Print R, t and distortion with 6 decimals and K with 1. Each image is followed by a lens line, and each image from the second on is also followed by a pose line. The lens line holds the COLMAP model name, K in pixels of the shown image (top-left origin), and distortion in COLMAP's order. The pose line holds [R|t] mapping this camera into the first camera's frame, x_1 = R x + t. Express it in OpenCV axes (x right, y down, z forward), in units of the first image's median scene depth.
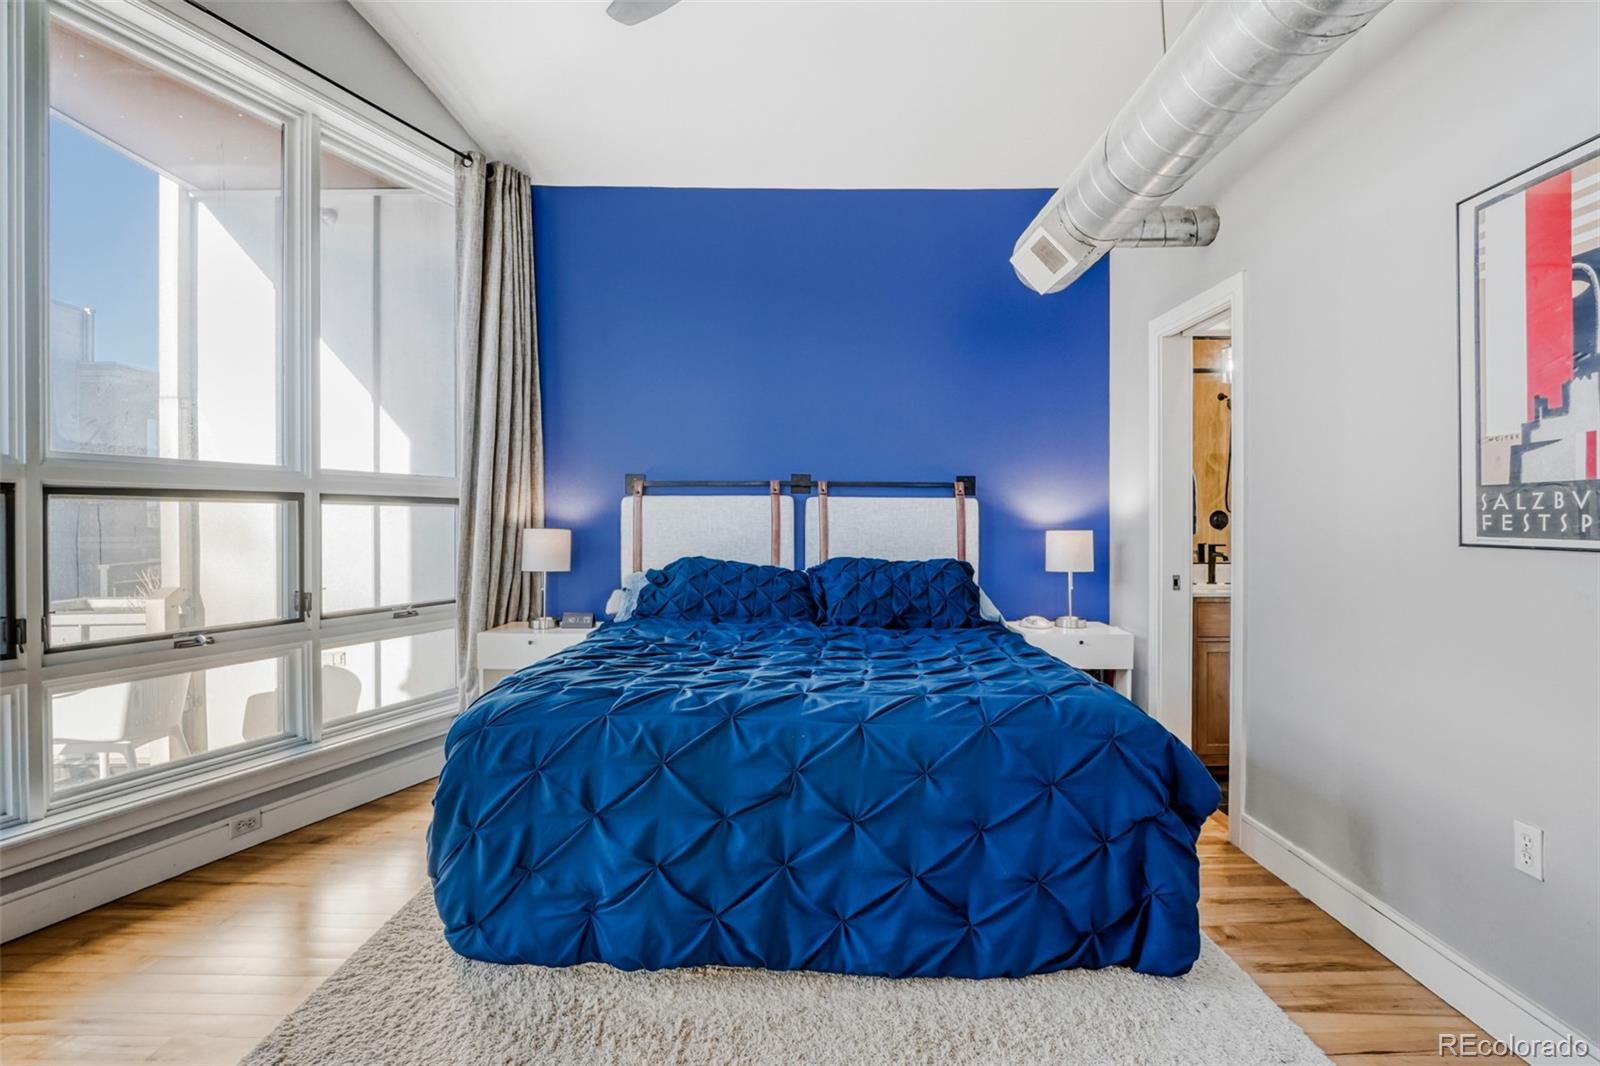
lens RADIAL K [[786.7, 0, 806.3], [0, 786.7, 534.8], [0, 0, 1]] dist [-0.022287, 0.008399]
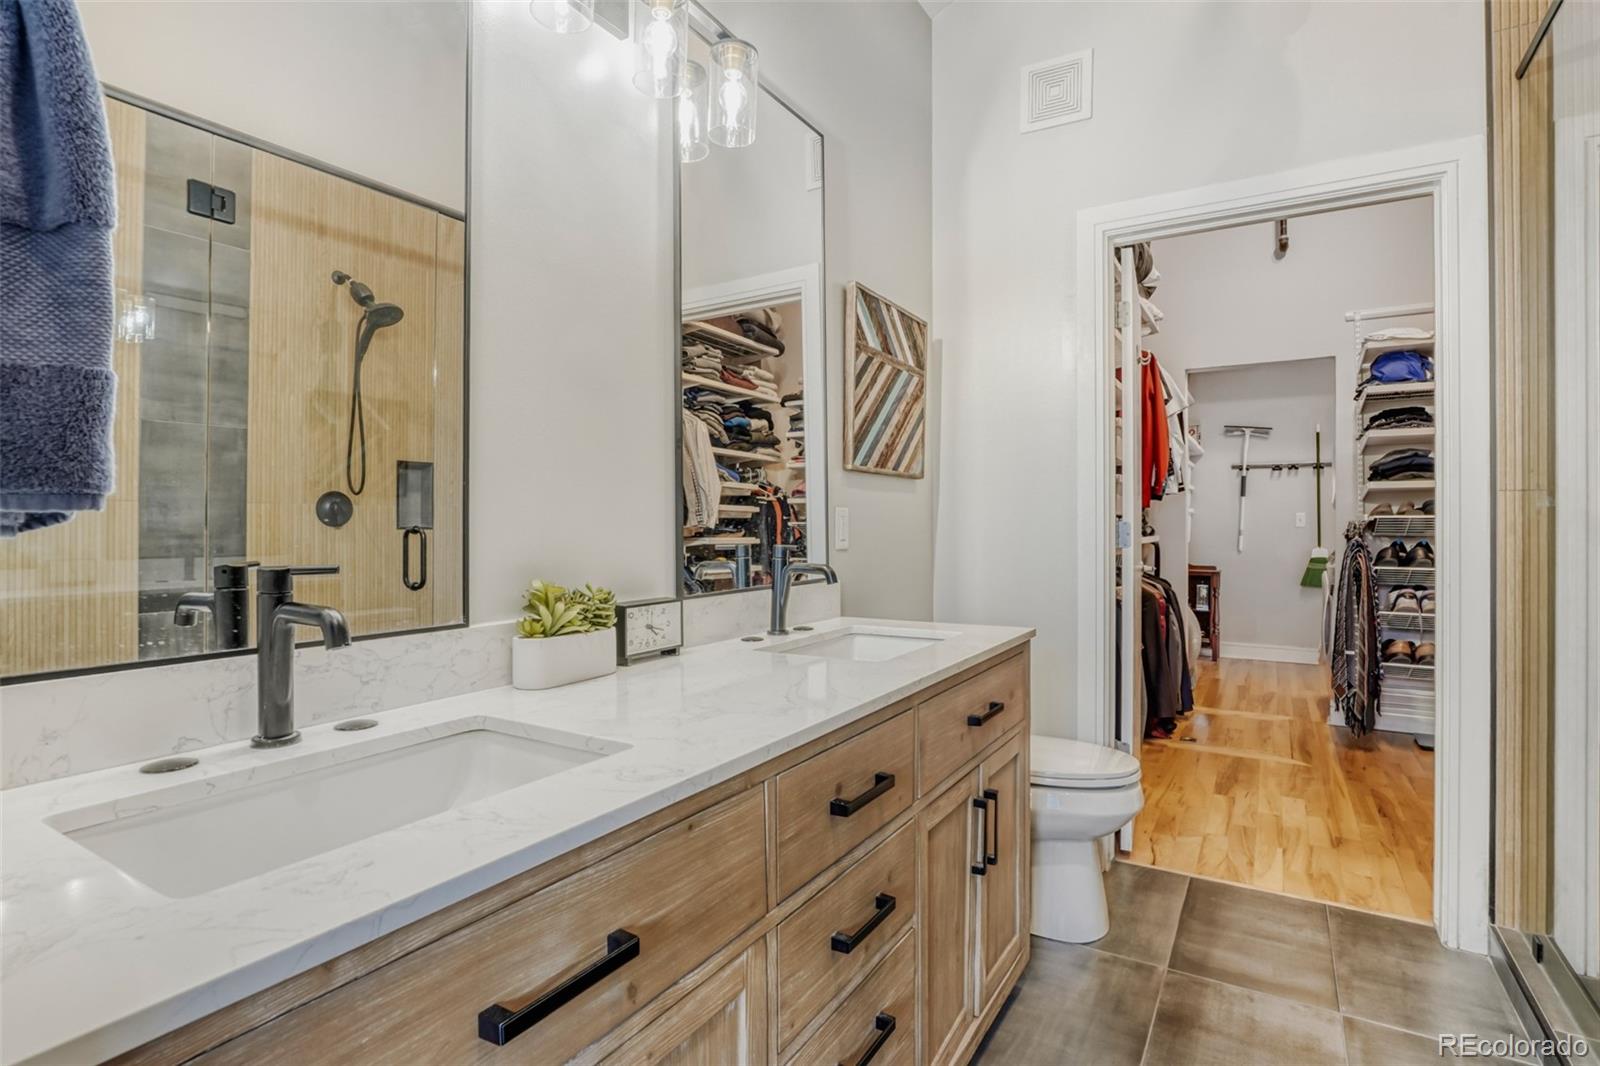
lens RADIAL K [[786.7, 0, 801.4], [0, 786.7, 531.8], [0, 0, 1]] dist [-0.022287, 0.008399]
pose [[0.527782, 0.000299, 0.849380, 0.406931], [0.010099, 0.999927, -0.006627, 0.004706], [-0.849320, 0.012076, 0.527741, 0.751673]]
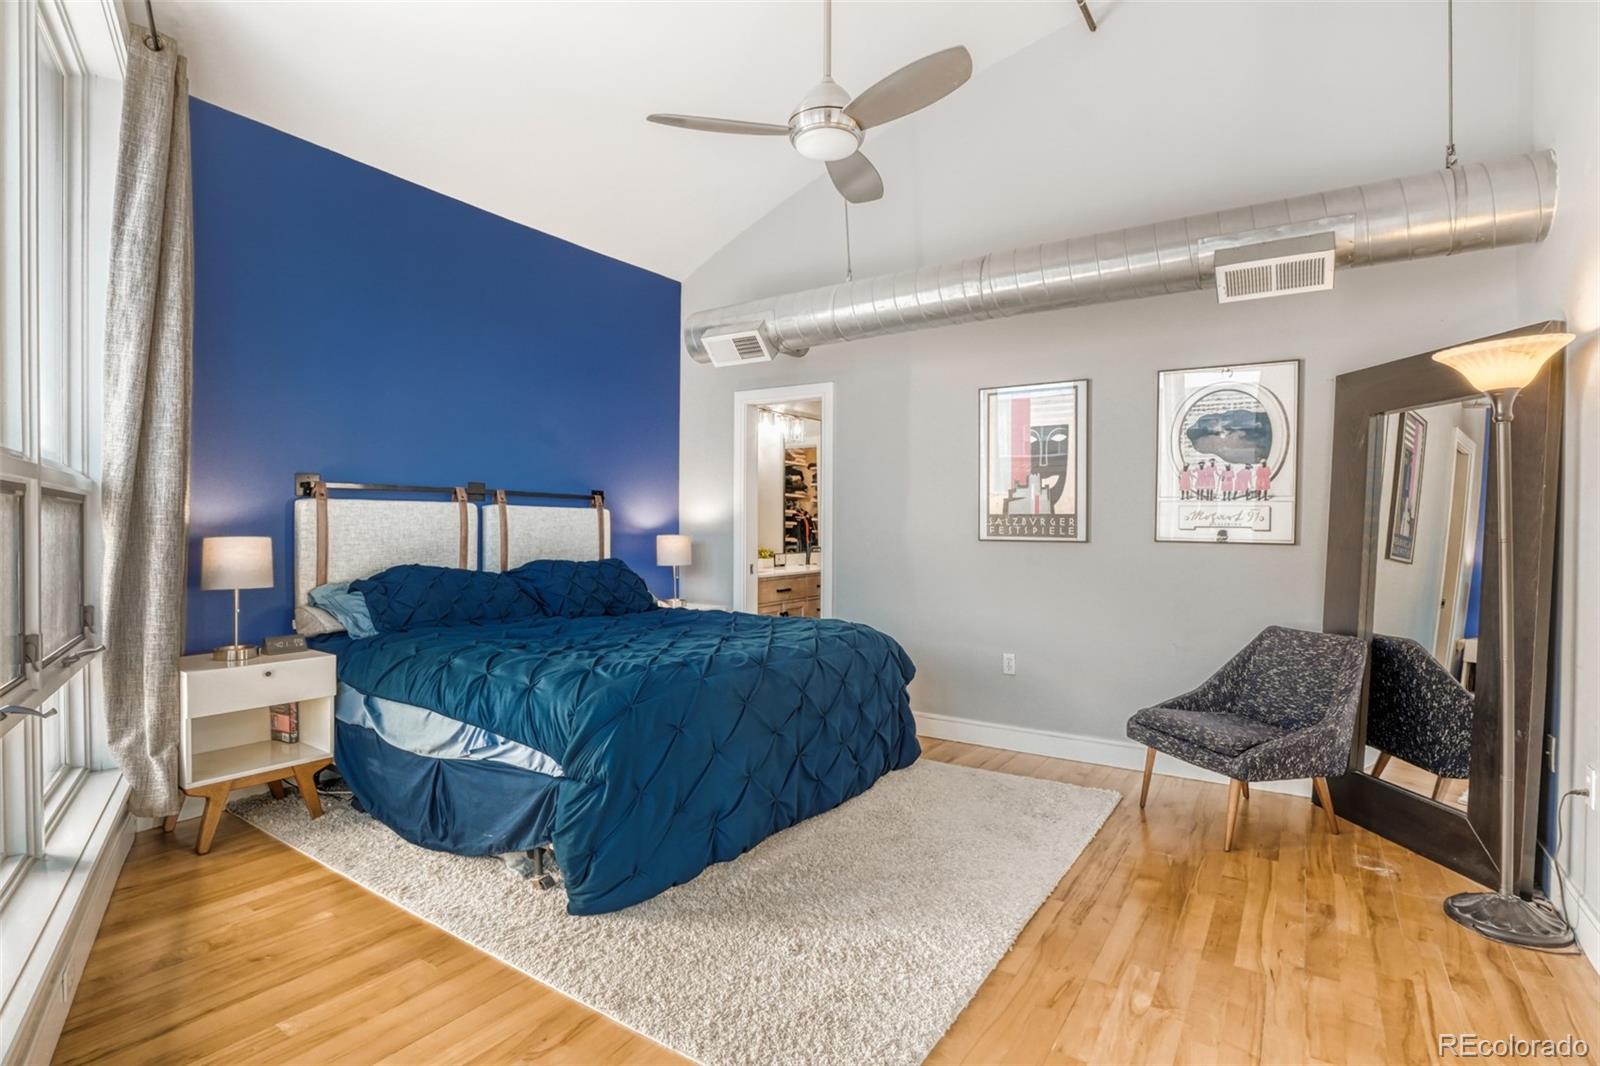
lens RADIAL K [[786.7, 0, 782.8], [0, 786.7, 532.6], [0, 0, 1]] dist [-0.022287, 0.008399]
pose [[0.571501, -0.004305, 0.820590, -0.649457], [0.009641, 0.999952, -0.001468, -0.004910], [-0.820545, 0.008750, 0.571515, 0.072030]]
